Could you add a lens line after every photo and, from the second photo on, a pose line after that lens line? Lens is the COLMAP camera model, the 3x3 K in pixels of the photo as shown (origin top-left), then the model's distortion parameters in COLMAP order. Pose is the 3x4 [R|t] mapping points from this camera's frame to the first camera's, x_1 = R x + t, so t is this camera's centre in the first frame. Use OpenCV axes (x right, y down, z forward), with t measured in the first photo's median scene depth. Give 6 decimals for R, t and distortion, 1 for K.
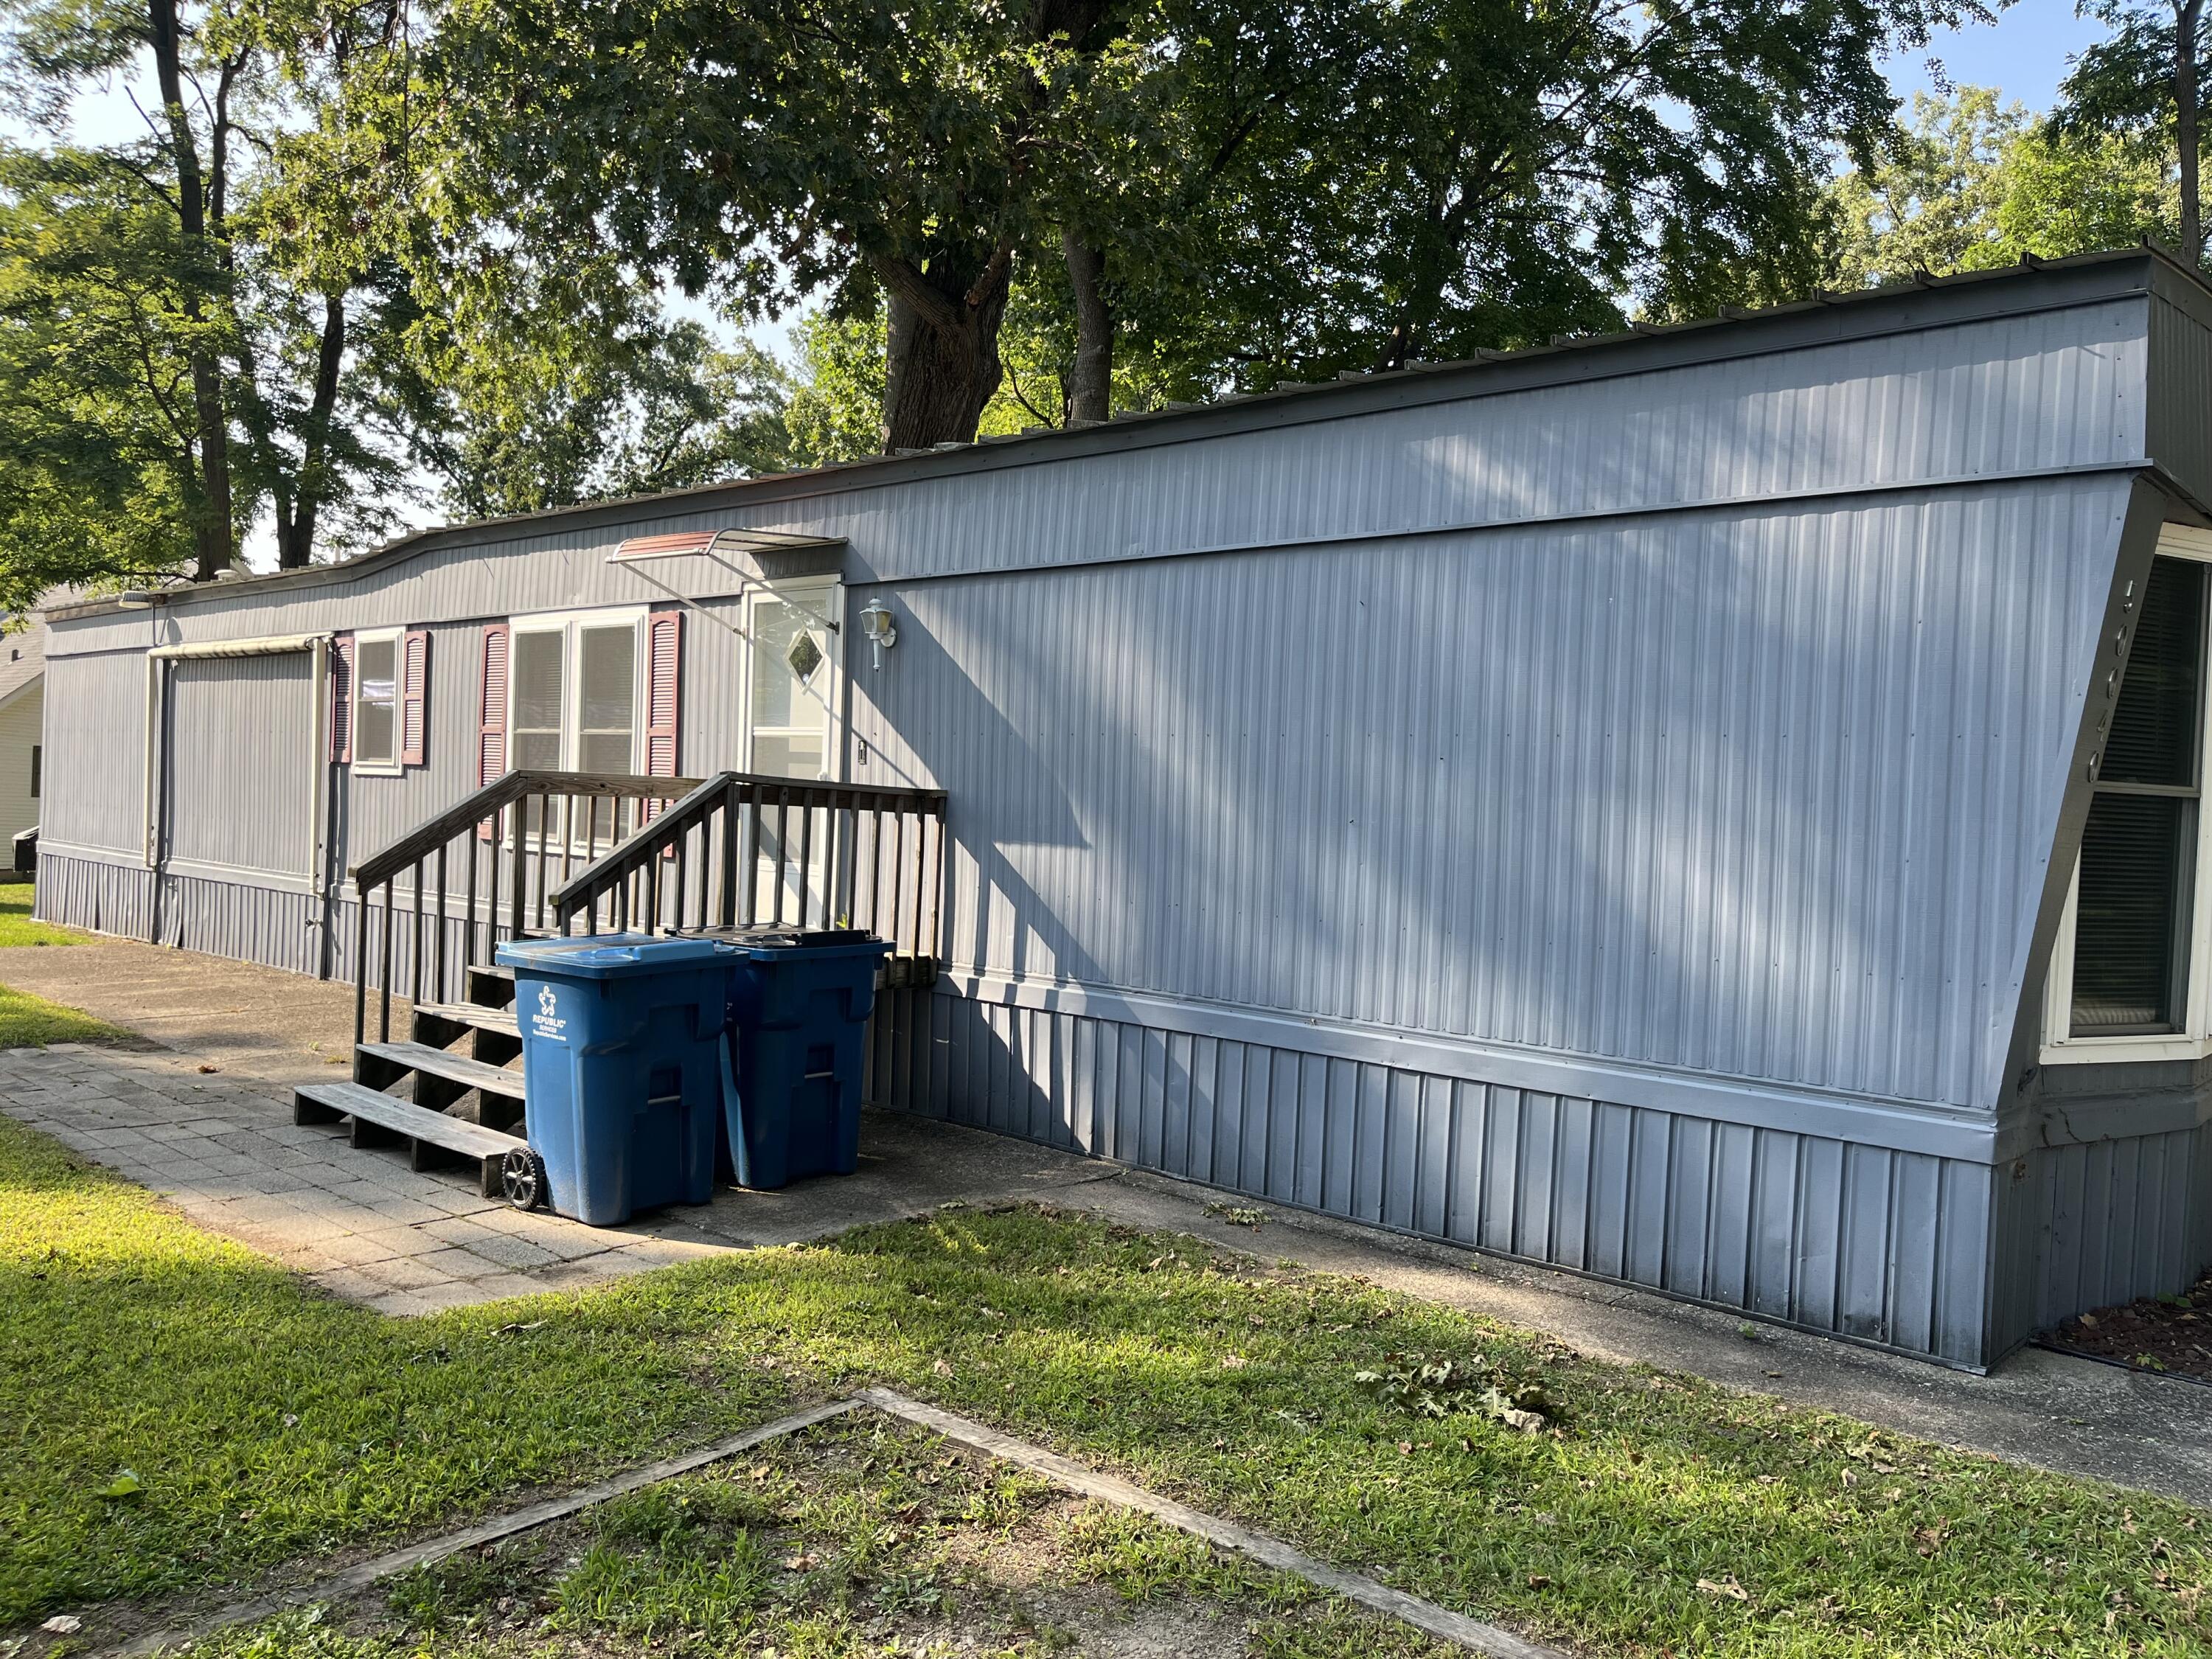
lens RADIAL K [[1667.0, 0, 1106.0], [0, 1667.0, 829.5], [0, 0, 1]] dist [0.061653, -0.084920]
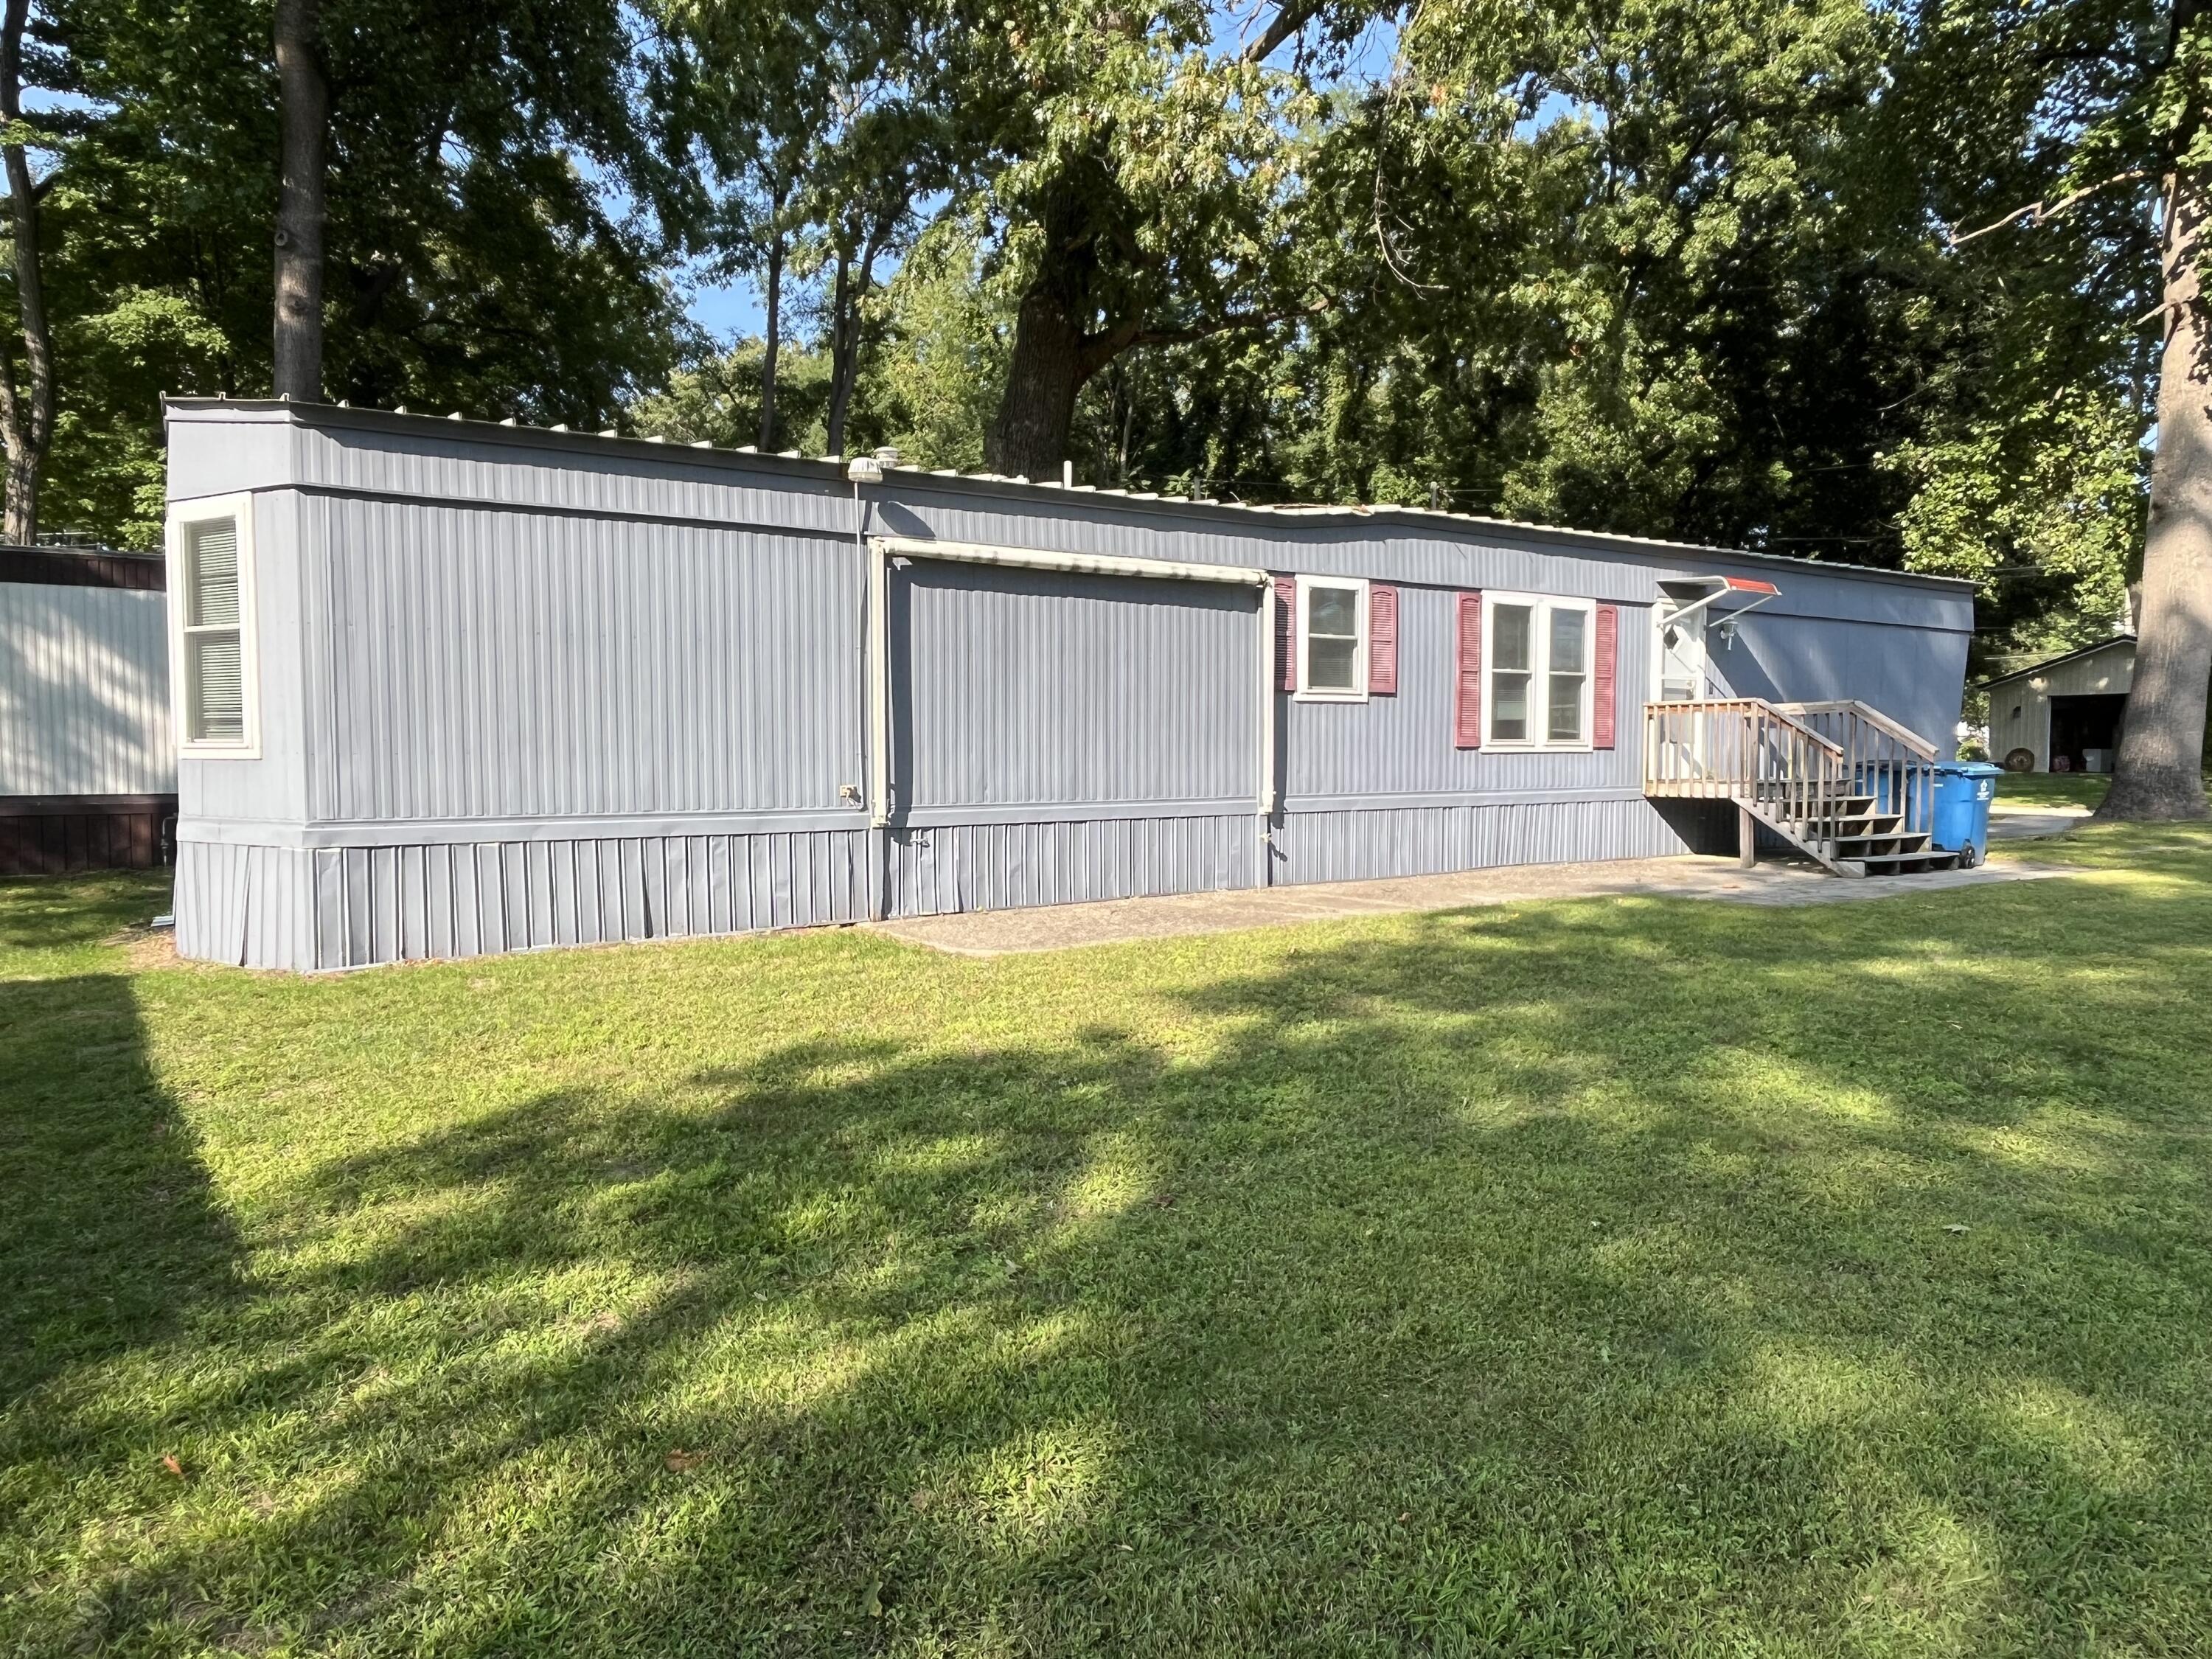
lens RADIAL K [[1362.8, 0, 1106.0], [0, 1362.8, 829.5], [0, 0, 1]] dist [-0.006443, 0.000190]
pose [[0.247893, -0.091098, 0.964495, -1.406914], [0.038984, 0.995701, 0.084025, -0.028961], [-0.968003, 0.016771, 0.250379, 0.910980]]
